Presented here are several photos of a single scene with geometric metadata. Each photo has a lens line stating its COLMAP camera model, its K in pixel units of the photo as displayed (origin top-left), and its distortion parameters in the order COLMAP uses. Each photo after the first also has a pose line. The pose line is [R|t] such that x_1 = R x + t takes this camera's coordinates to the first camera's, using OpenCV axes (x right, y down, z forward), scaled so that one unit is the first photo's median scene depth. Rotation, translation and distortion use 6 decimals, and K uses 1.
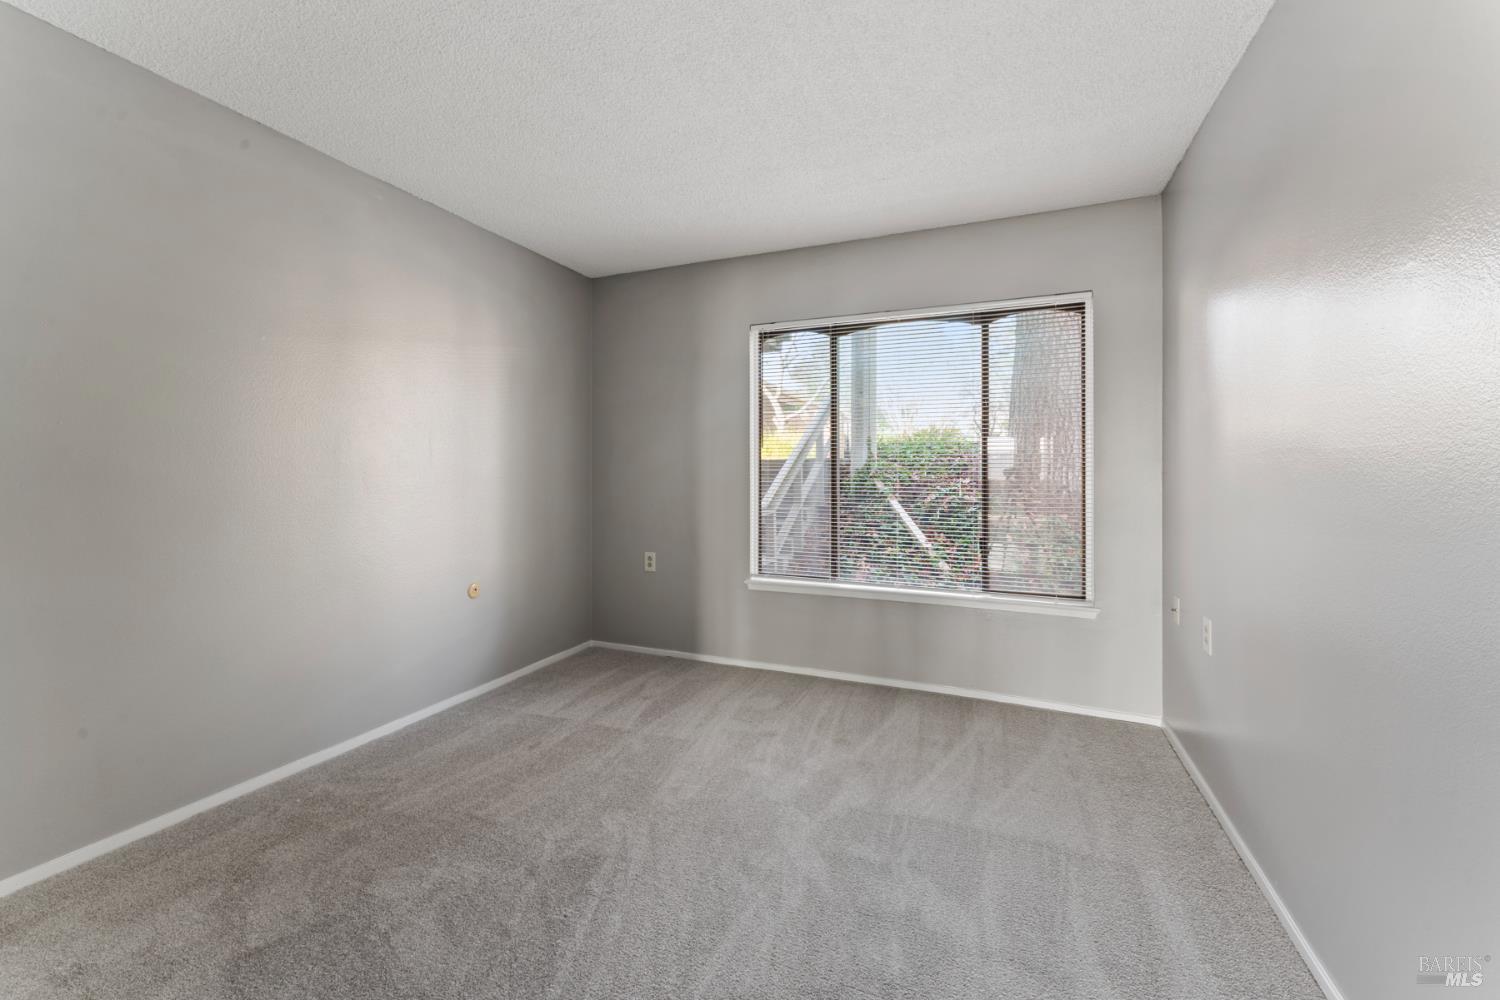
lens RADIAL K [[600.4, 0, 746.8], [0, 600.4, 485.3], [0, 0, 1]] dist [0.000269, 0.000074]
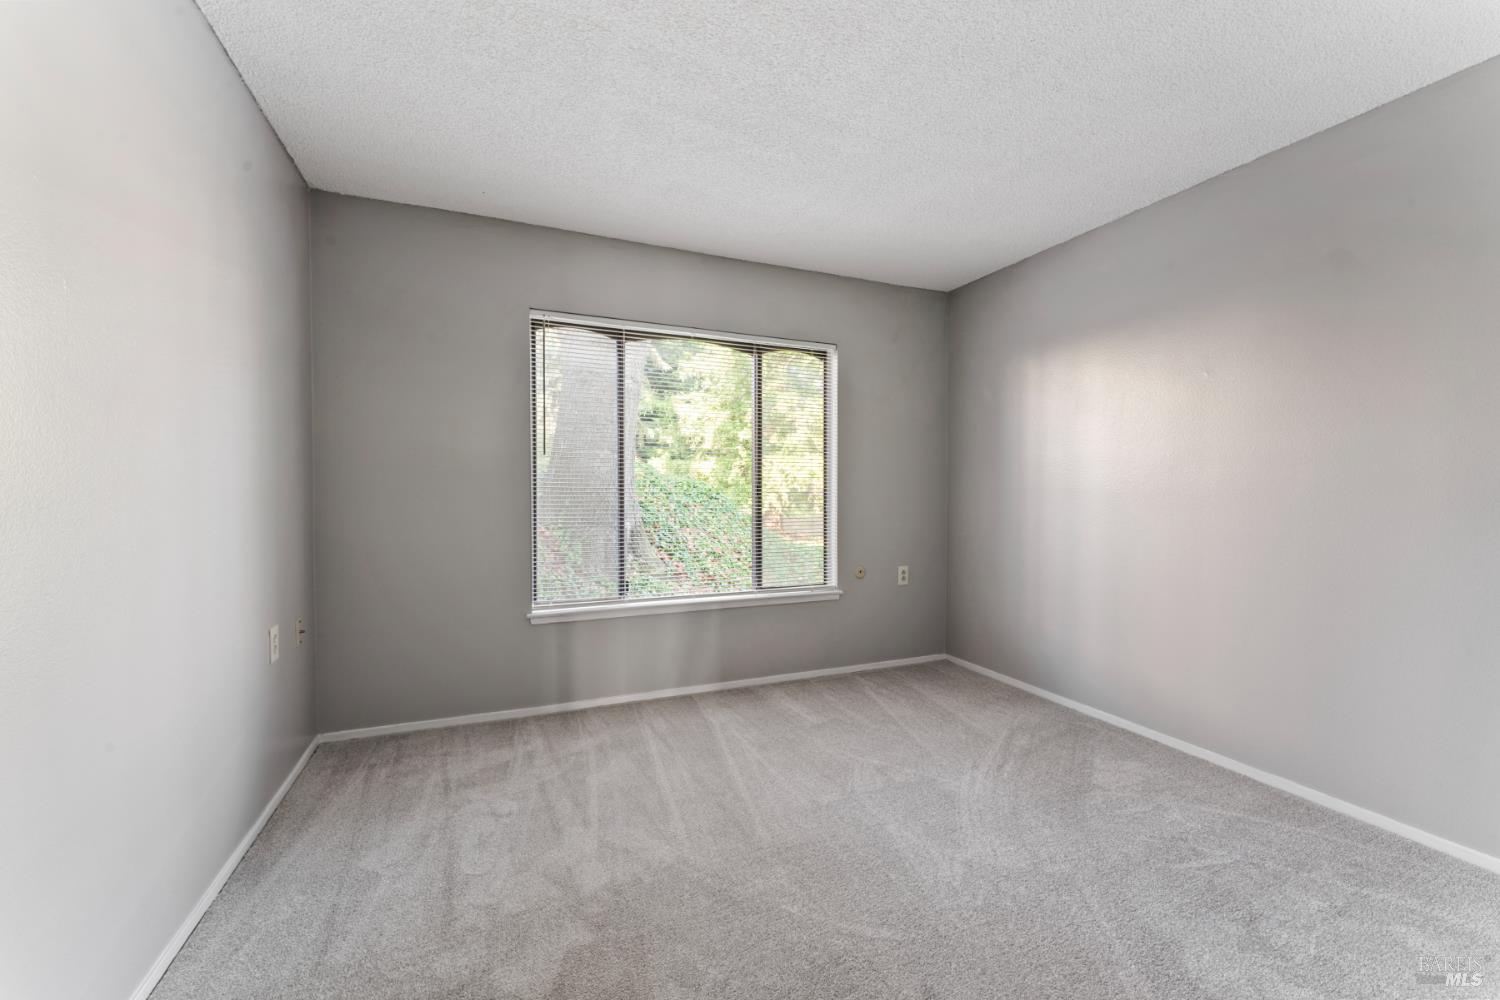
lens RADIAL K [[623.2, 0, 750.0], [0, 623.2, 500.0], [0, 0, 1]] dist [0.000082, -0.000002]
pose [[0.686605, -0.014648, 0.726883, -0.489798], [0.009239, 0.999892, 0.011423, -0.006937], [-0.726972, -0.001127, 0.686666, 0.203615]]
